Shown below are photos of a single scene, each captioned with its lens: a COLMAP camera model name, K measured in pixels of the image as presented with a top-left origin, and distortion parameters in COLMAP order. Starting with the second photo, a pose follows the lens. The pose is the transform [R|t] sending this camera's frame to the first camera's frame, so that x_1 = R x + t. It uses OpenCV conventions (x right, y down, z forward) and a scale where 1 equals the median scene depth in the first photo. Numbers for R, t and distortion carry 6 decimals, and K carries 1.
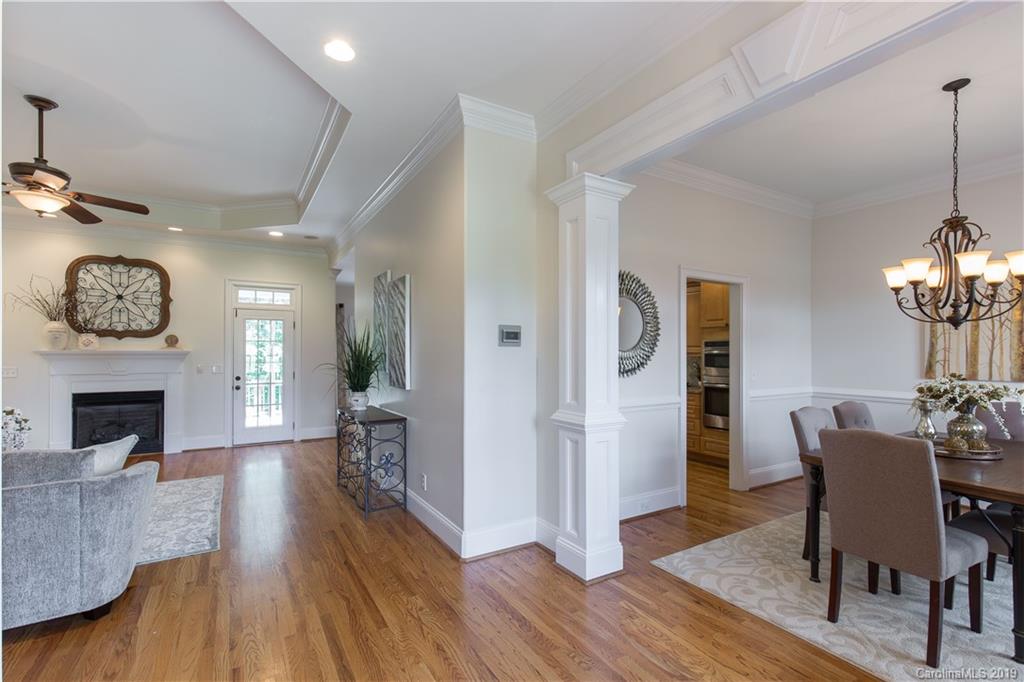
lens RADIAL K [[468.4, 0, 513.7], [0, 468.4, 348.3], [0, 0, 1]] dist [0.010203, -0.002158]
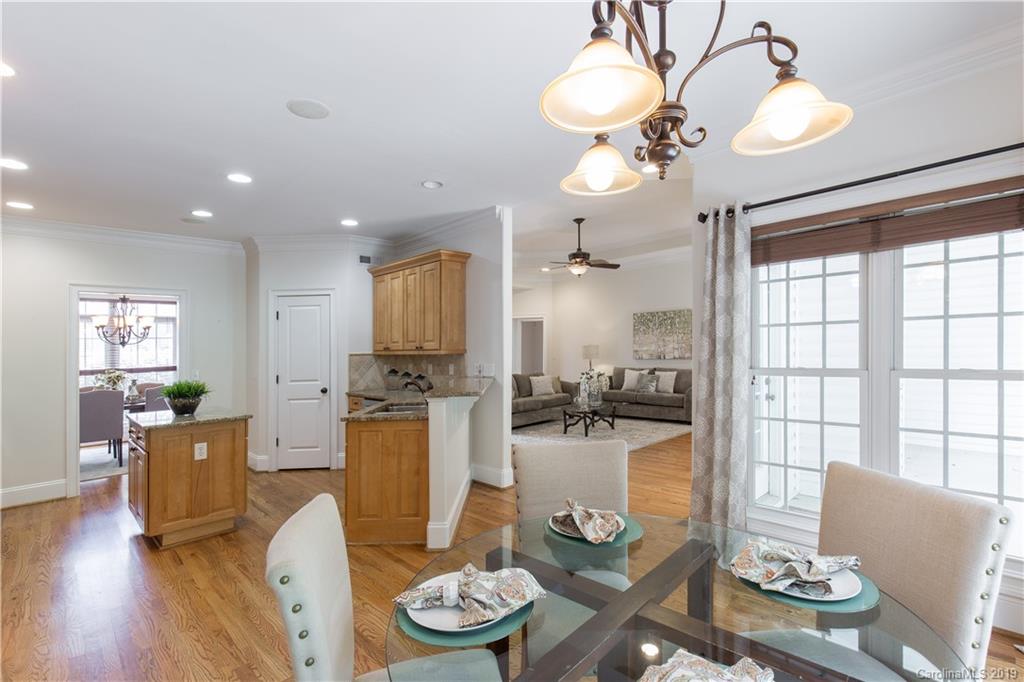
lens RADIAL K [[468.4, 0, 509.9], [0, 468.4, 345.3], [0, 0, 1]] dist [0.010203, -0.002158]
pose [[-0.973339, 0.028569, -0.227585, -0.155241], [0.031933, 0.999428, -0.011114, 0.014056], [0.227138, -0.018085, -0.973695, 1.706962]]
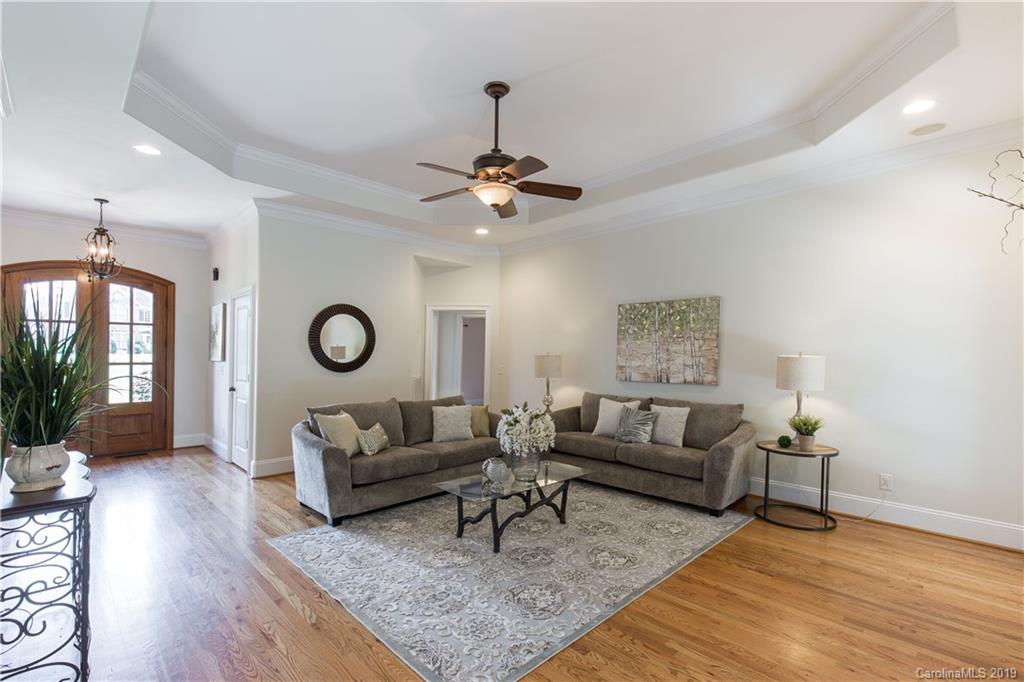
lens RADIAL K [[468.4, 0, 517.6], [0, 468.4, 347.4], [0, 0, 1]] dist [0.010203, -0.002158]
pose [[-0.971373, -0.005171, -0.237505, -0.490089], [-0.000053, 0.999768, -0.021551, 0.010029], [0.237561, -0.020922, -0.971147, 1.151659]]
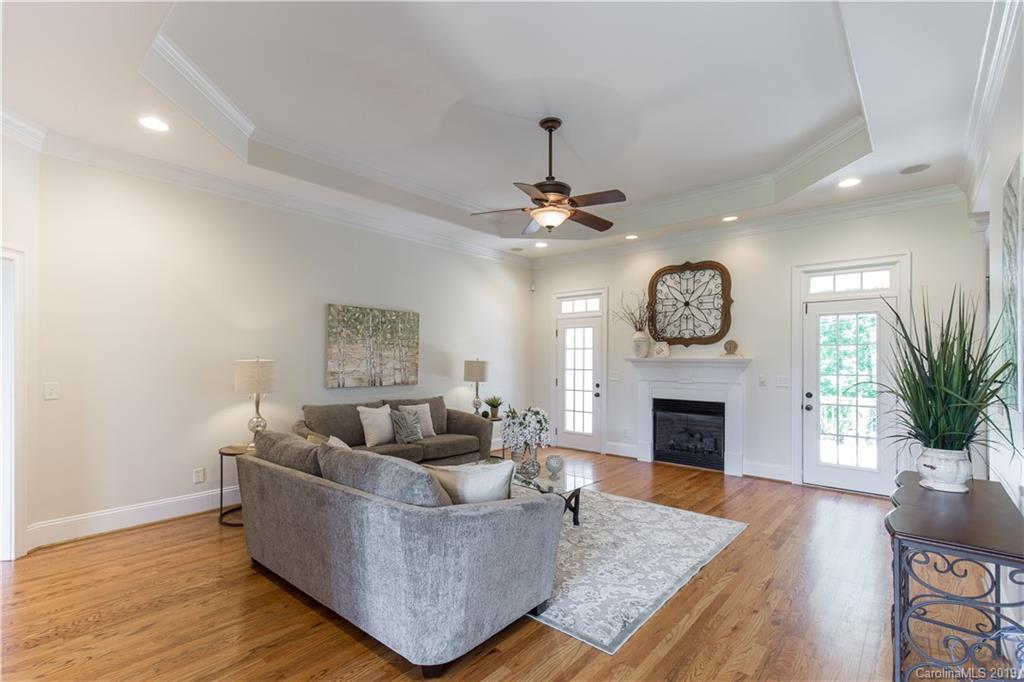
lens RADIAL K [[468.4, 0, 501.6], [0, 468.4, 356.2], [0, 0, 1]] dist [0.010203, -0.002158]
pose [[0.300702, -0.006239, -0.953698, -0.018932], [0.004104, 0.999978, -0.005248, 0.004200], [0.953709, -0.002336, 0.300721, 0.346119]]
